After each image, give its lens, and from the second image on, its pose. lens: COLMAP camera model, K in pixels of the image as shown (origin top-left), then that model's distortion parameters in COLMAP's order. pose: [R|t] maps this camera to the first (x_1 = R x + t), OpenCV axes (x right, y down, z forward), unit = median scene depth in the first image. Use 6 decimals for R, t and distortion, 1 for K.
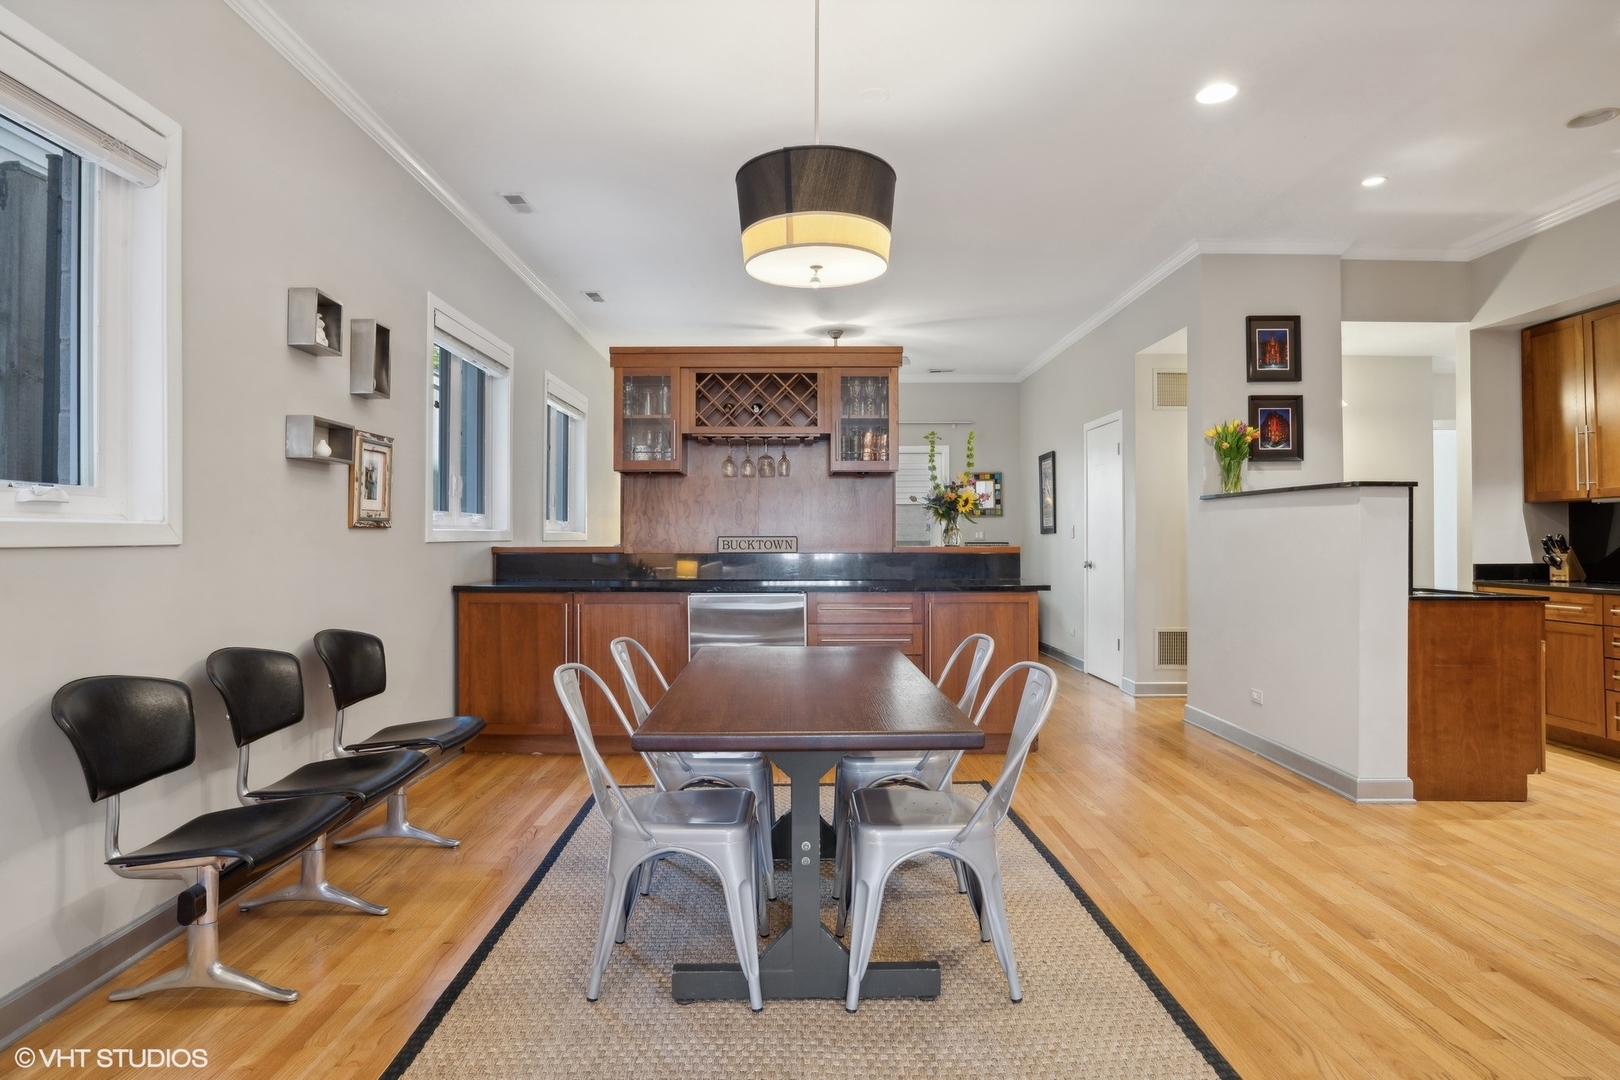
lens RADIAL K [[868.7, 0, 830.4], [0, 868.7, 520.5], [0, 0, 1]] dist [-0.002811, 0.000641]
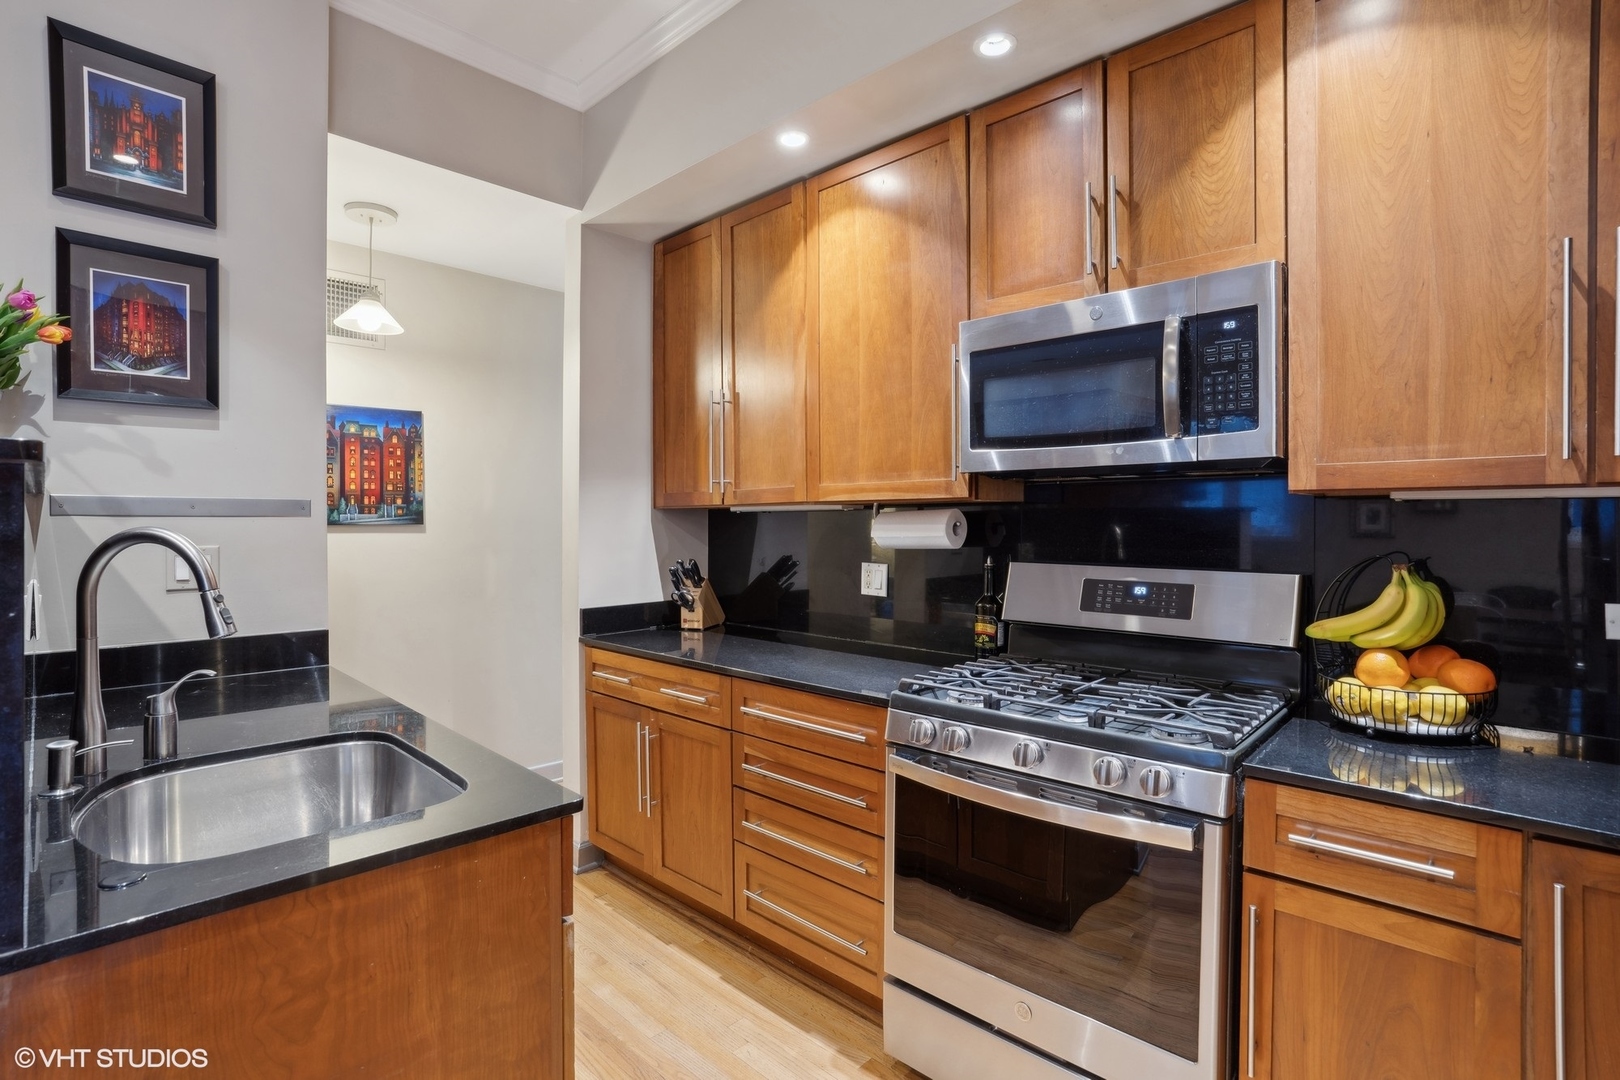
lens RADIAL K [[770.5, 0, 811.5], [0, 770.5, 528.7], [0, 0, 1]] dist [-0.073552, 0.028862]
pose [[0.709255, -0.004780, 0.704936, 0.492664], [-0.014424, 0.999669, 0.021292, -0.020471], [-0.704804, -0.025270, 0.708951, 0.522278]]
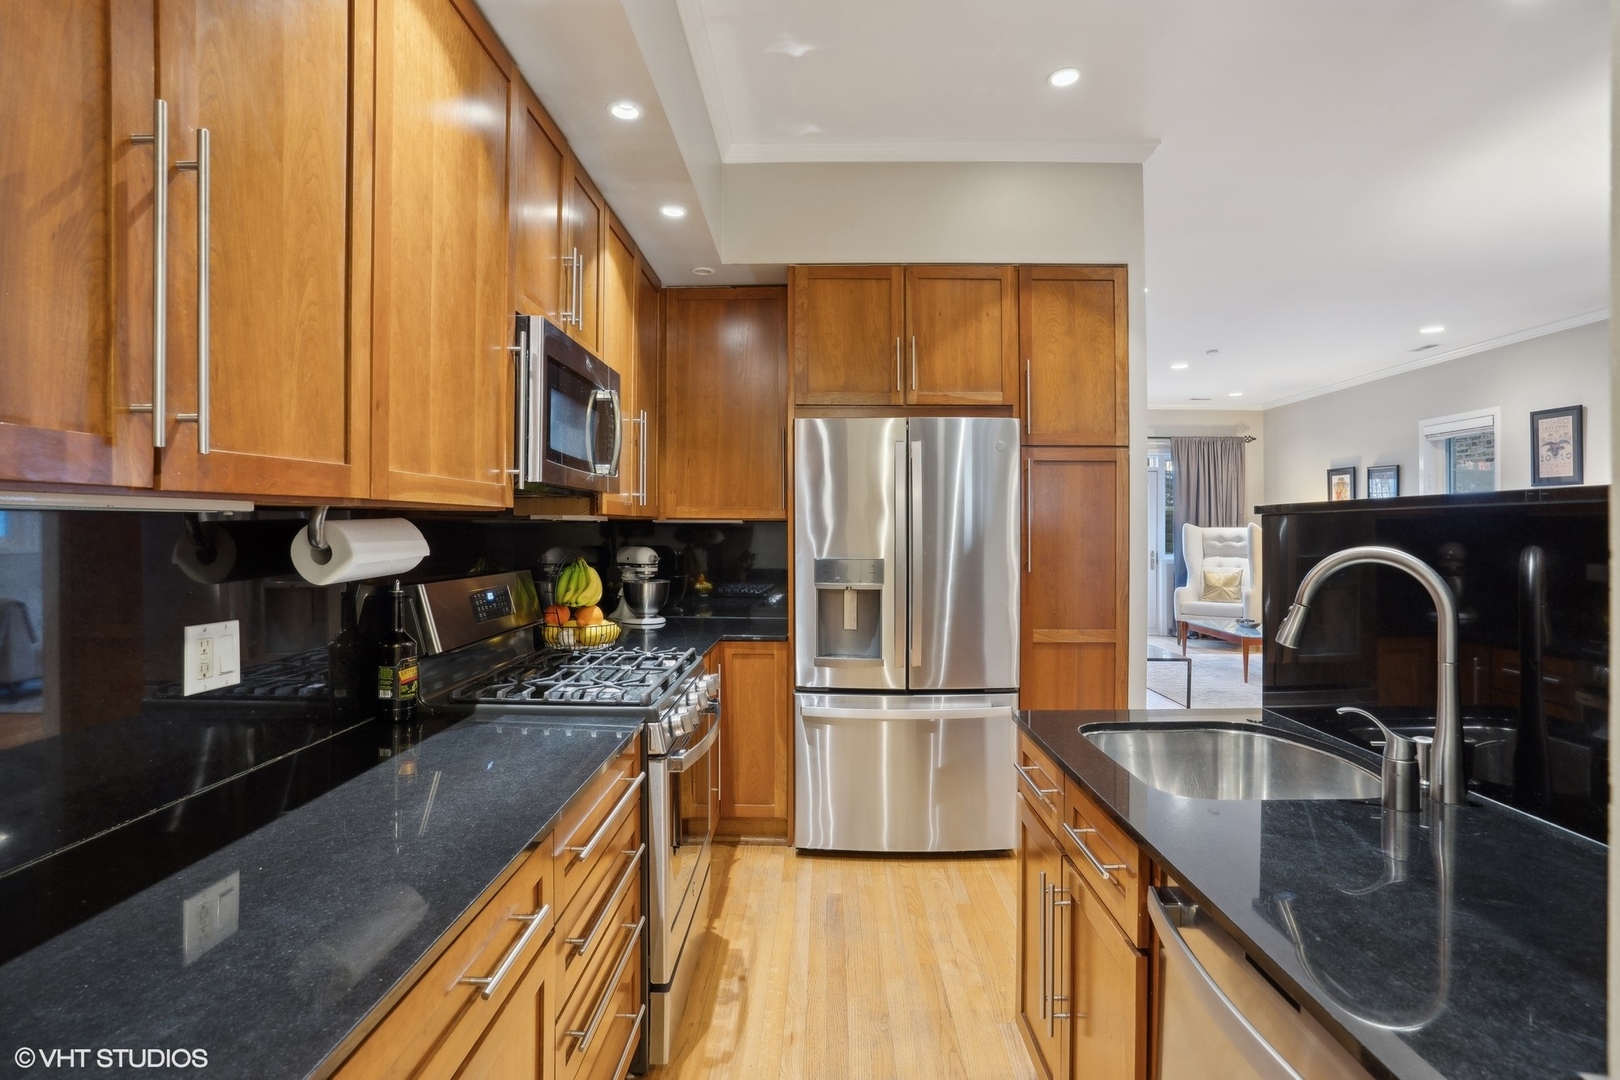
lens RADIAL K [[792.5, 0, 804.4], [0, 792.5, 530.2], [0, 0, 1]] dist [-0.076424, 0.026638]
pose [[-0.998907, -0.000953, 0.046727, 0.646983], [-0.001760, 0.999850, -0.017233, -0.014782], [-0.046704, -0.017296, -0.998759, 0.992709]]
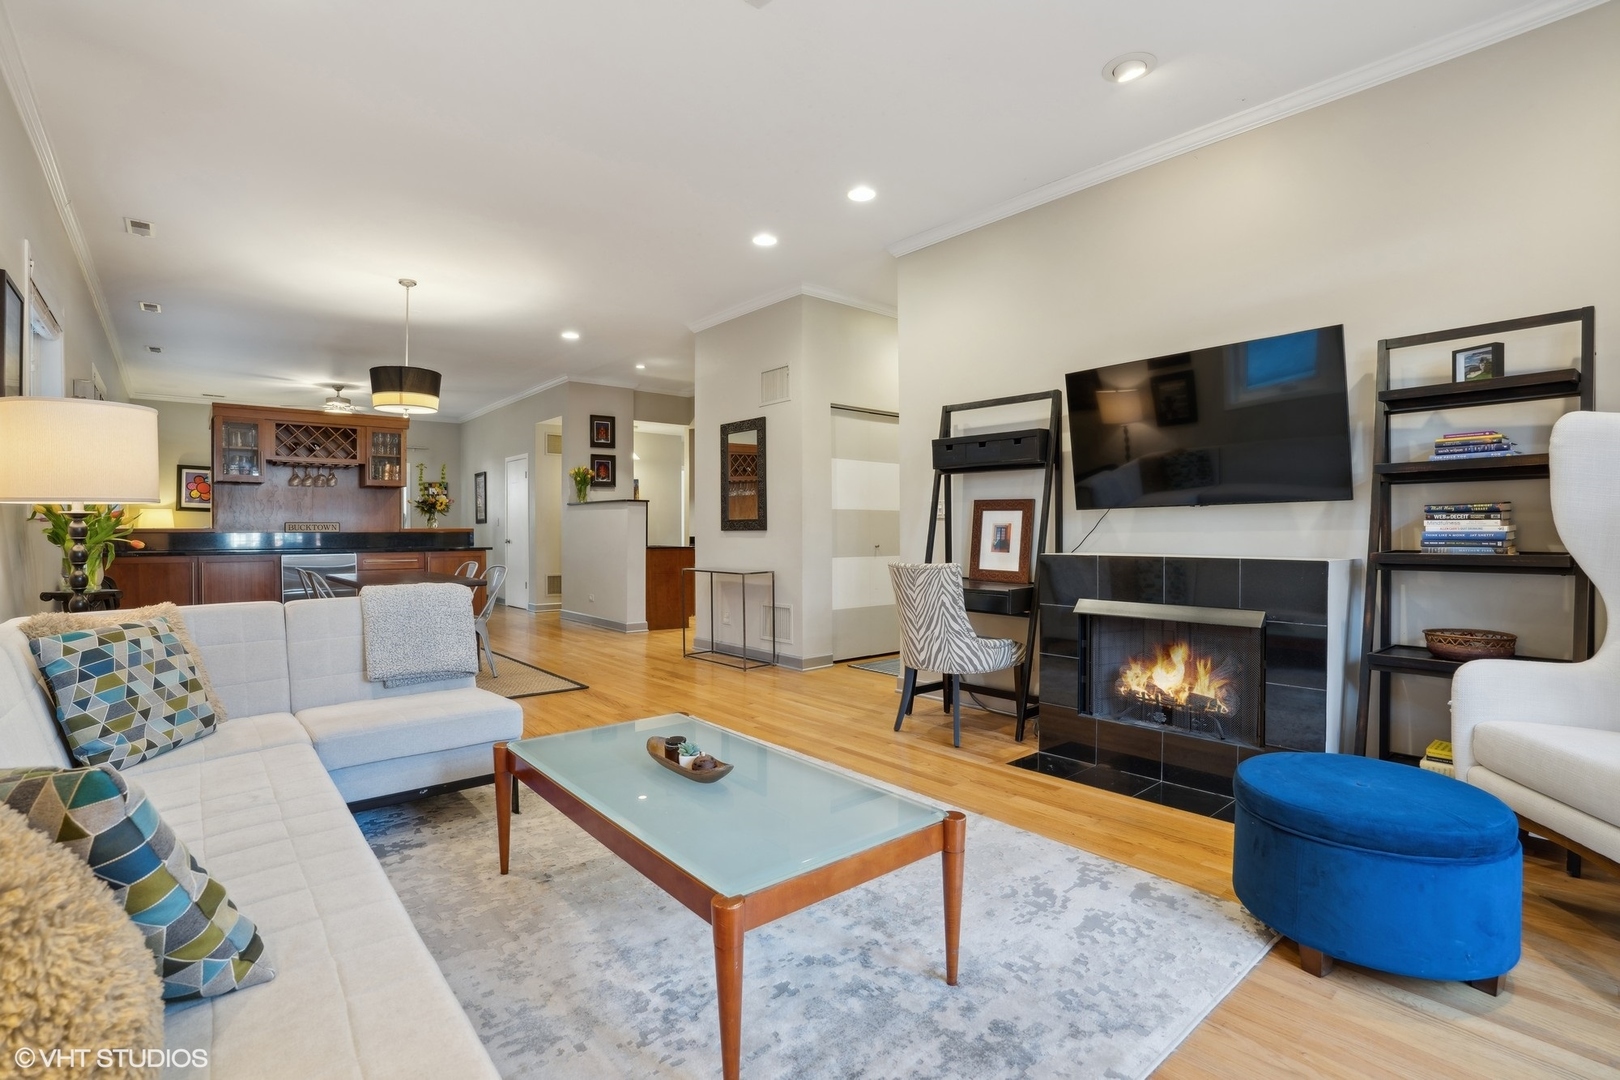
lens RADIAL K [[770.5, 0, 811.5], [0, 770.5, 528.7], [0, 0, 1]] dist [-0.073552, 0.028862]
pose [[0.774612, -0.000064, 0.632437, -0.247844], [-0.009534, 0.999885, 0.011779, 0.004091], [-0.632365, -0.015154, 0.774522, -0.709758]]
